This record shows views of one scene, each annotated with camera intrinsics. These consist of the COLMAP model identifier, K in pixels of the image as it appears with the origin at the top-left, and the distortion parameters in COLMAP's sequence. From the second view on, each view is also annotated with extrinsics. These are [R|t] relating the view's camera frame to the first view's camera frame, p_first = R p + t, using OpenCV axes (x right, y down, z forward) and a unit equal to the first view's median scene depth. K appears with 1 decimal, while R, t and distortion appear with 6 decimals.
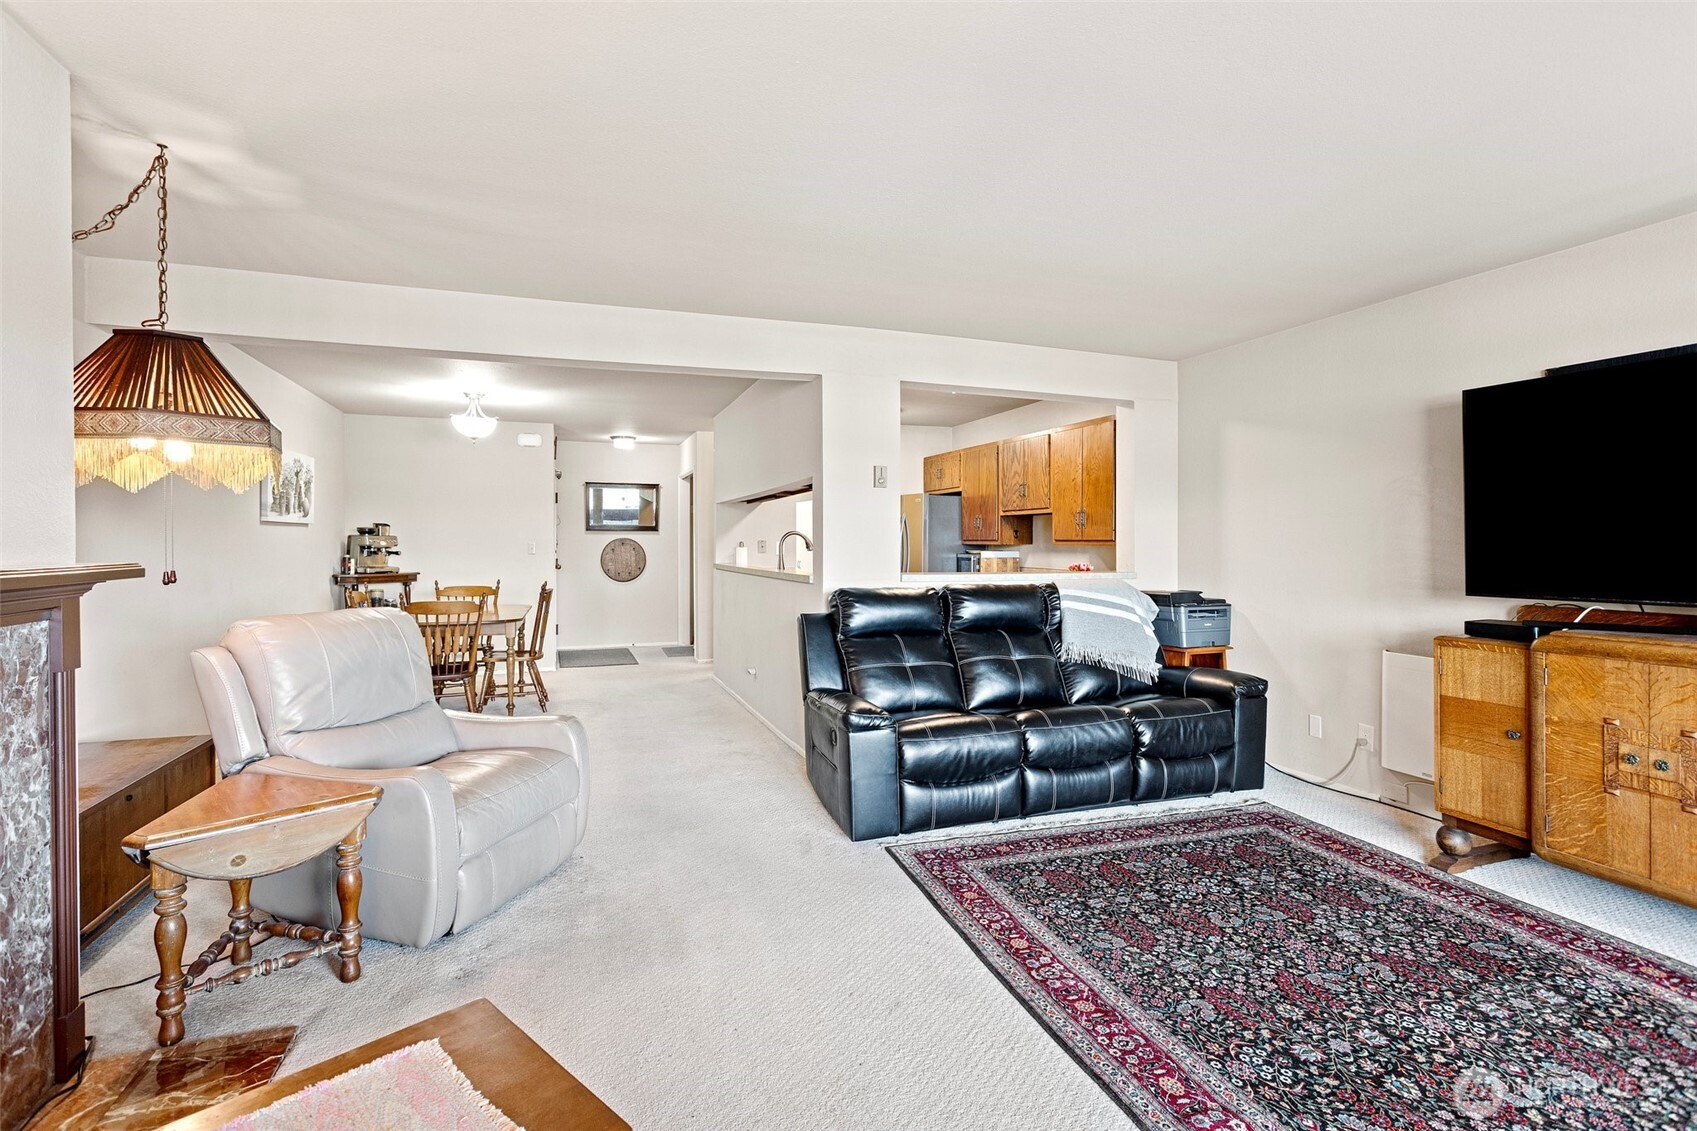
lens RADIAL K [[804.8, 0, 852.6], [0, 804.8, 544.0], [0, 0, 1]] dist [0.002191, 0.001924]
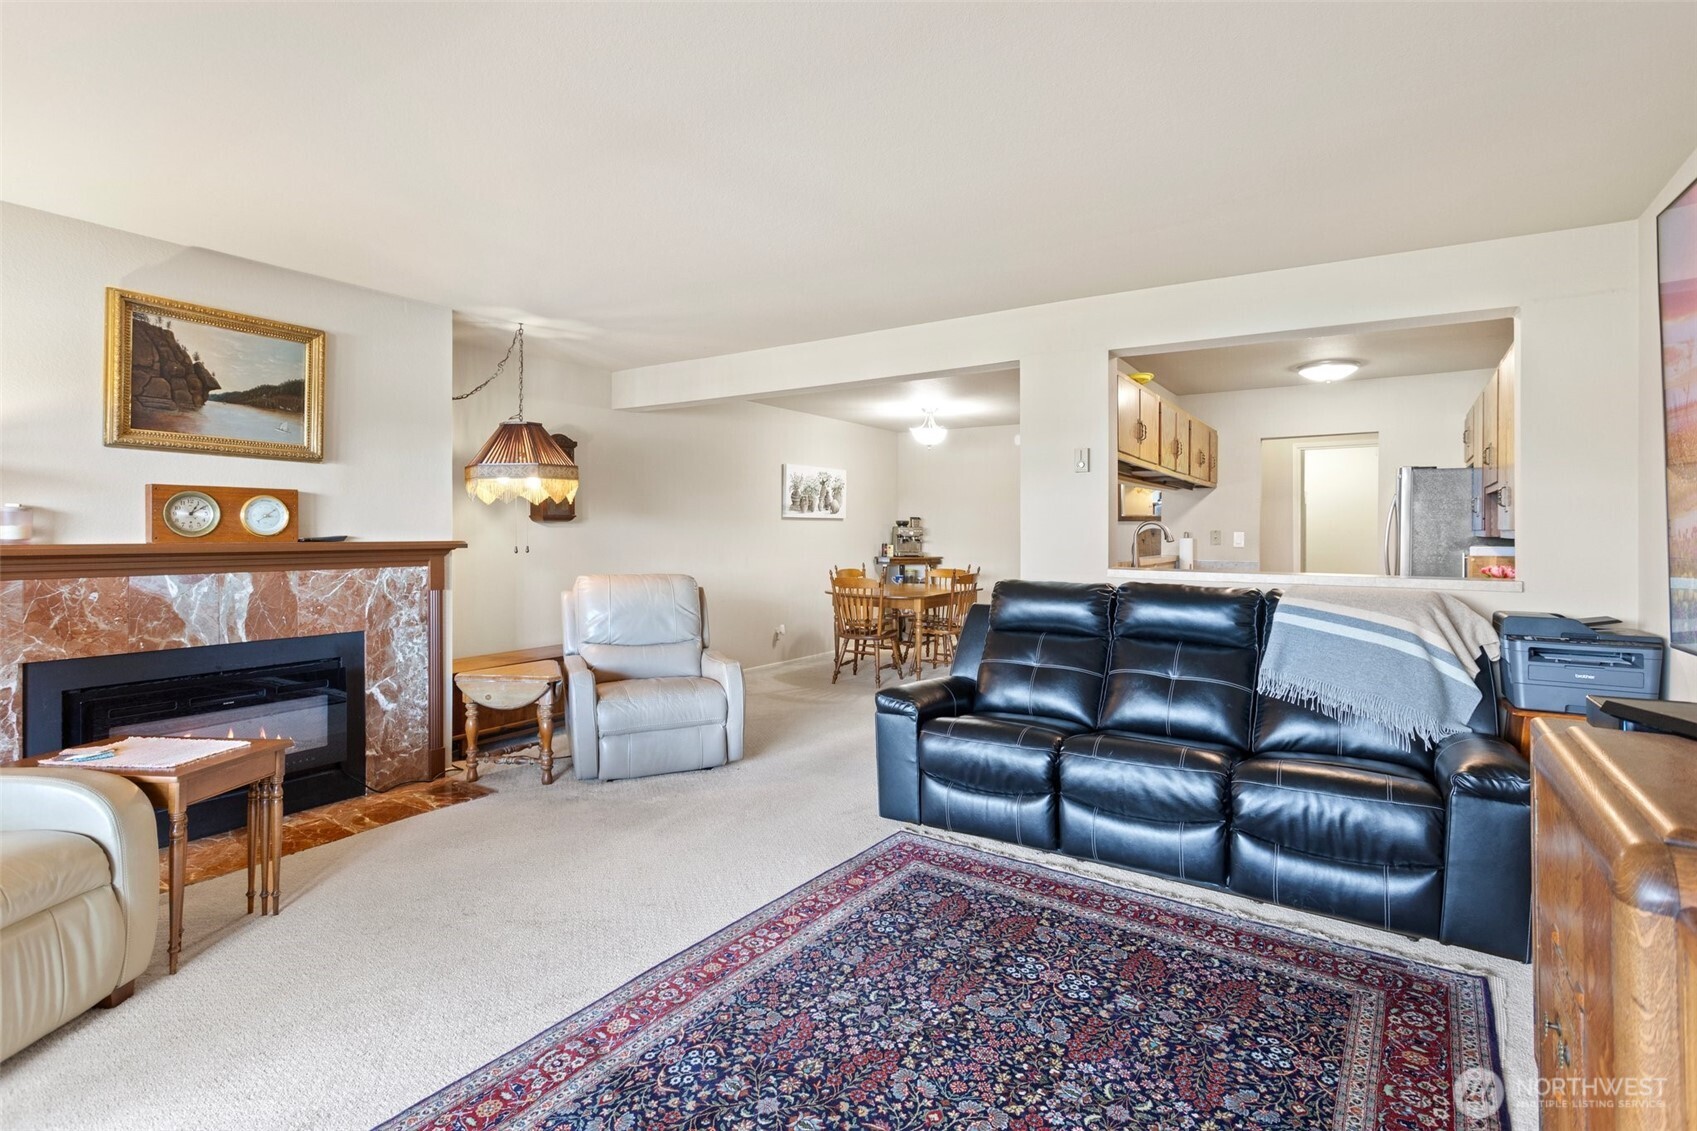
lens RADIAL K [[816.6, 0, 853.7], [0, 816.6, 535.6], [0, 0, 1]] dist [0.002177, 0.001977]
pose [[0.608241, 0.005182, -0.793736, 0.842082], [-0.004601, 0.999985, 0.003003, -0.000450], [0.793739, 0.001826, 0.608256, 0.329152]]
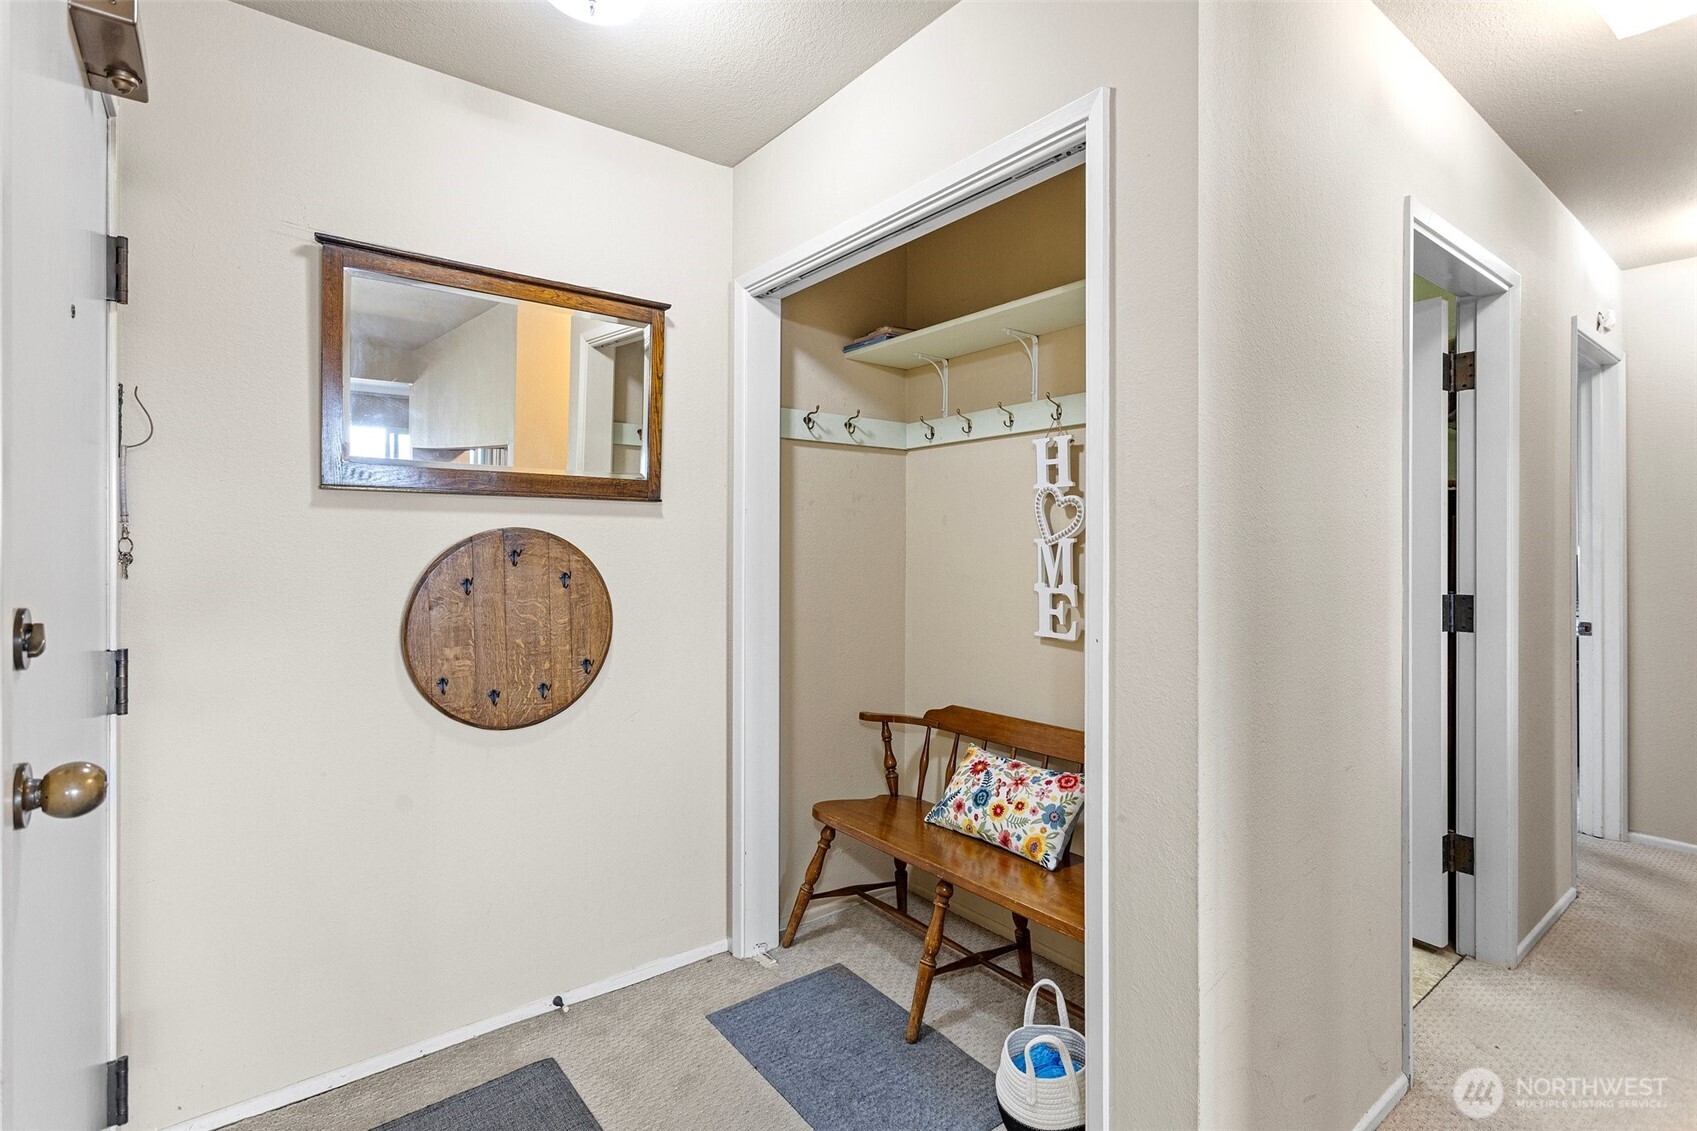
lens RADIAL K [[809.7, 0, 840.8], [0, 809.7, 555.4], [0, 0, 1]] dist [0.001088, 0.000489]
pose [[0.950854, -0.002125, 0.309633, -0.810678], [0.000530, 0.999986, 0.005234, -0.003660], [-0.309640, -0.004812, 0.950842, 2.302638]]
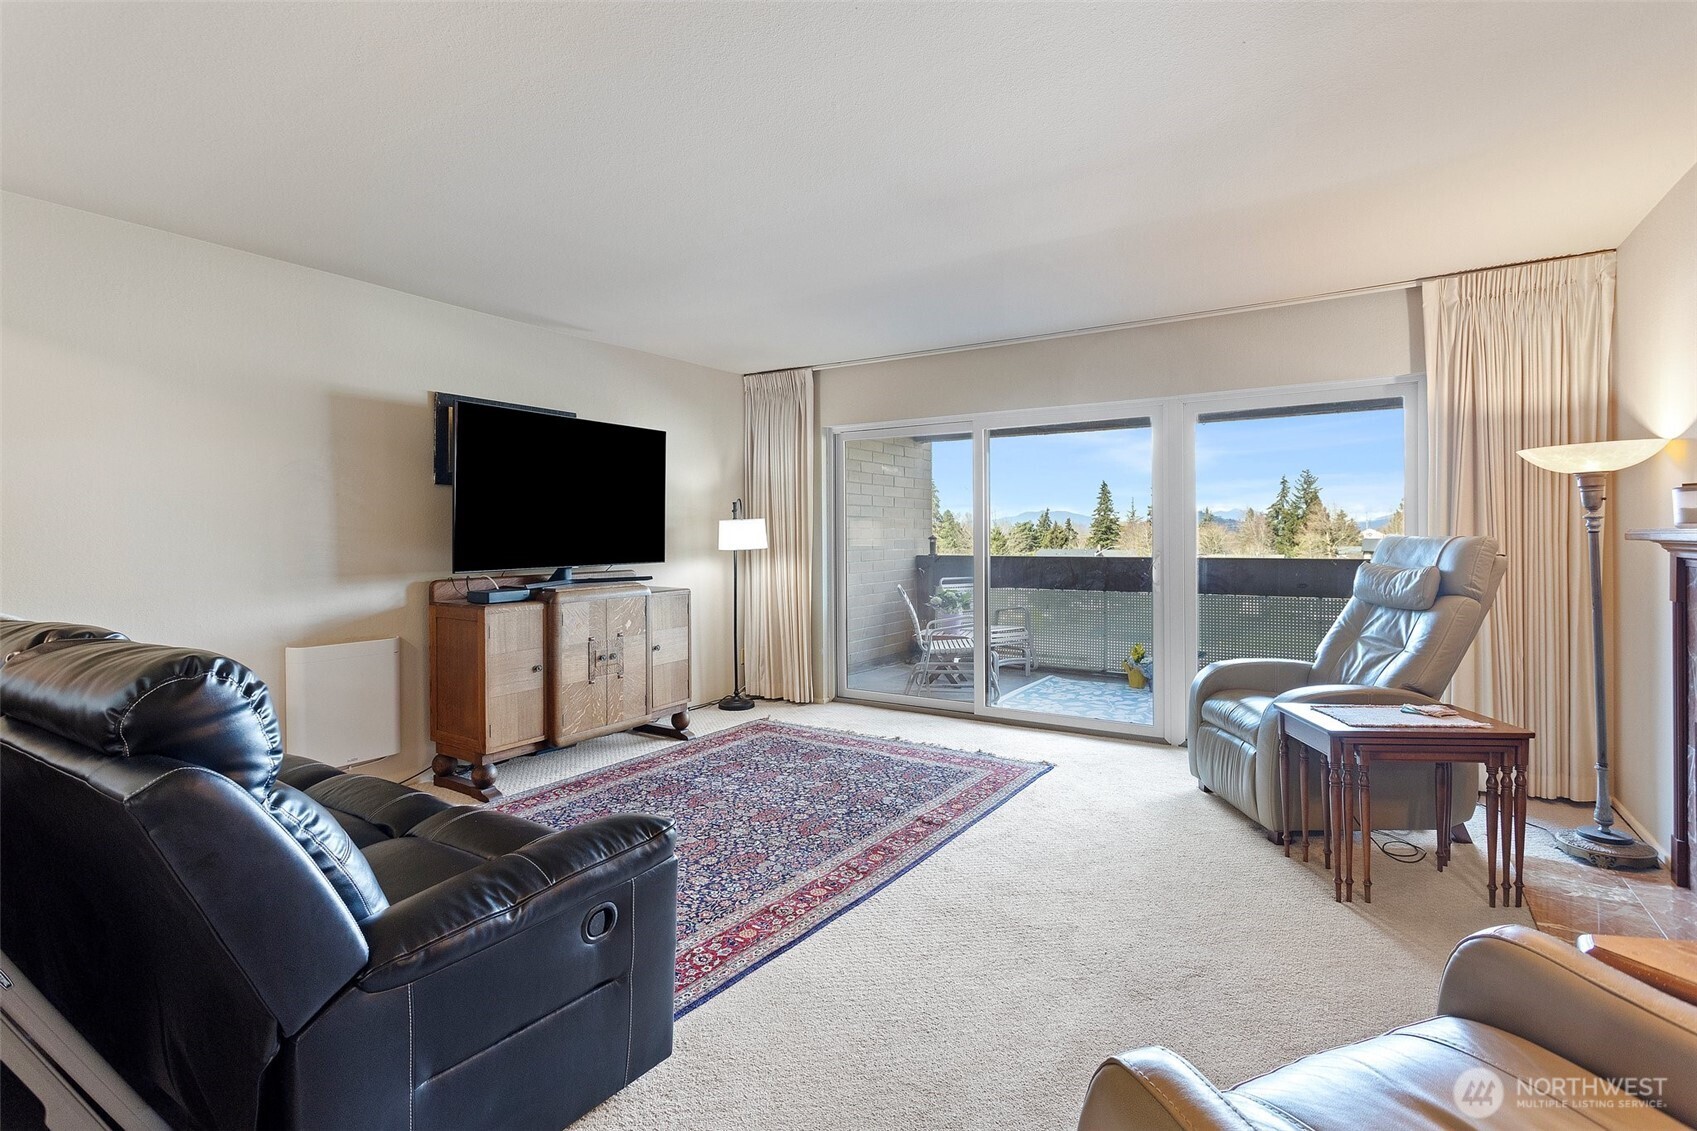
lens RADIAL K [[815.4, 0, 840.8], [0, 815.4, 536.5], [0, 0, 1]] dist [-0.015962, -0.000351]
pose [[-0.609458, 0.006139, 0.792794, -0.526489], [0.010898, 0.999940, 0.000634, 0.014606], [-0.792743, 0.009026, -0.609489, 1.270011]]
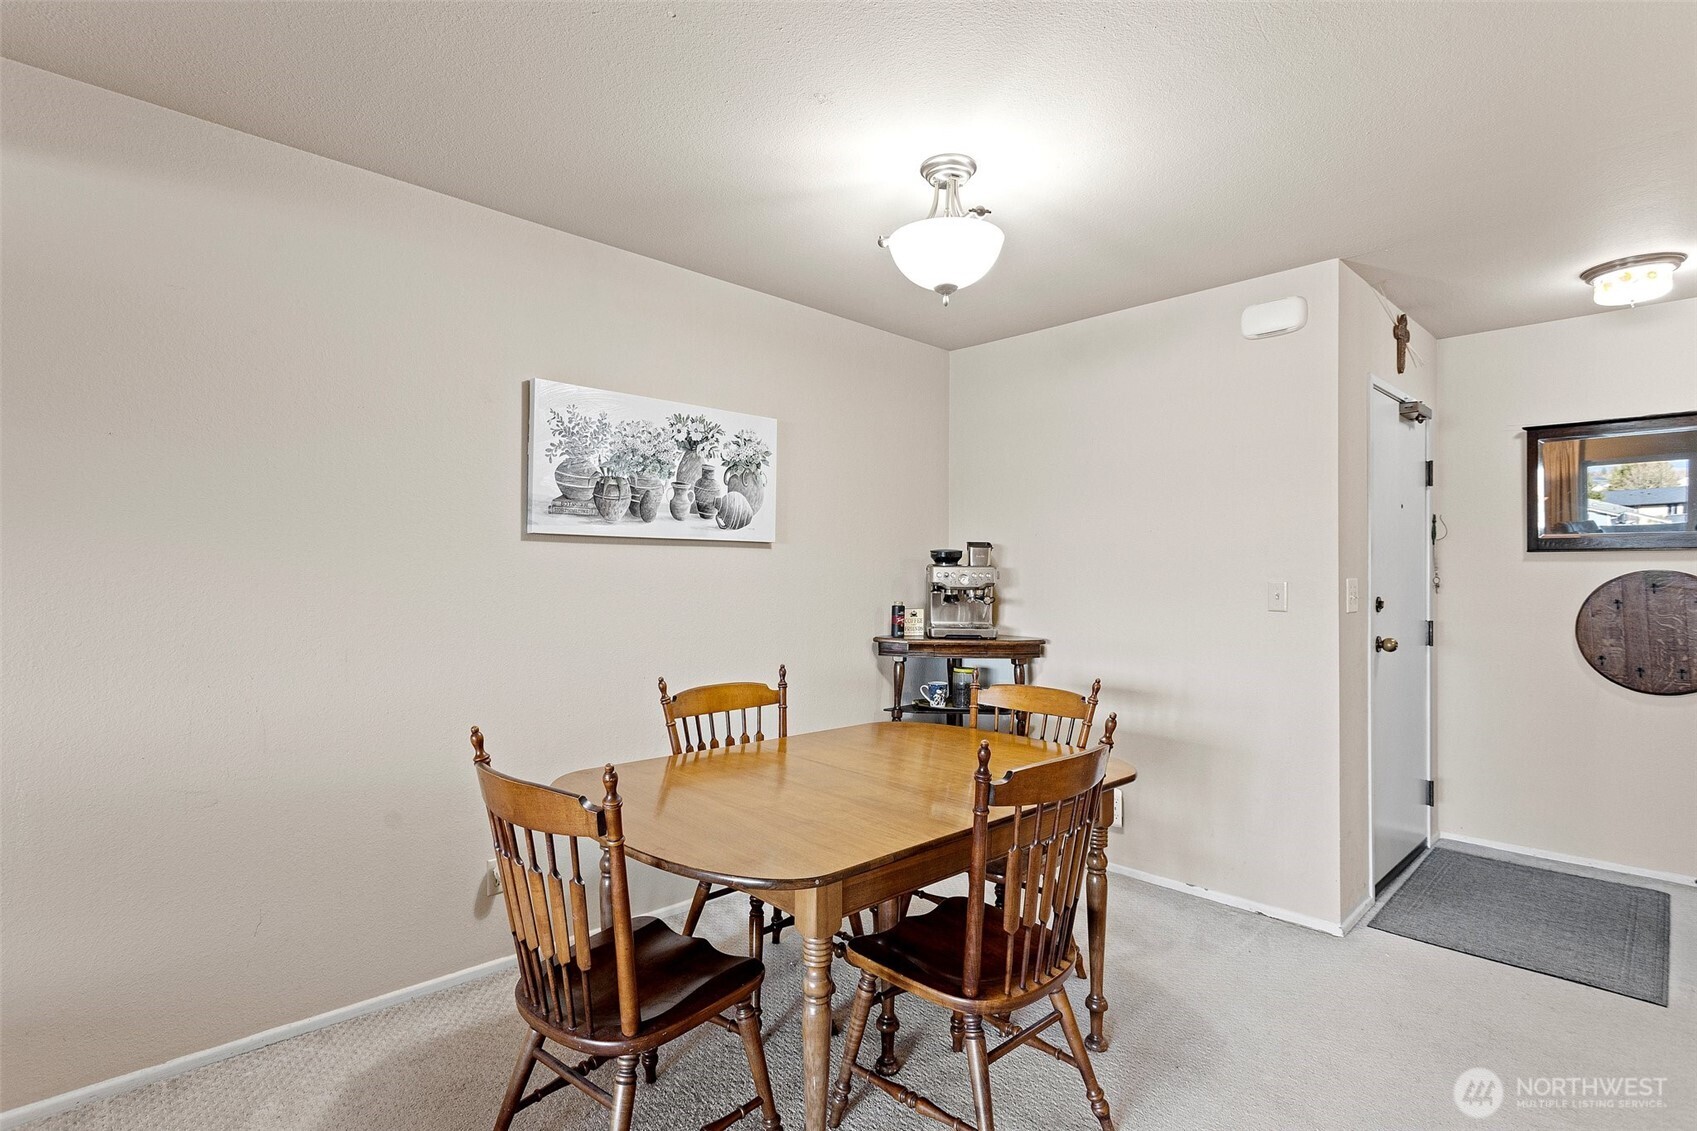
lens RADIAL K [[818.5, 0, 848.7], [0, 818.5, 556.8], [0, 0, 1]] dist [-0.000210, -0.000398]
pose [[0.407530, -0.018368, -0.913007, -0.309765], [-0.008462, 0.999679, -0.023889, -0.005403], [0.913153, 0.017462, 0.407243, 1.600659]]
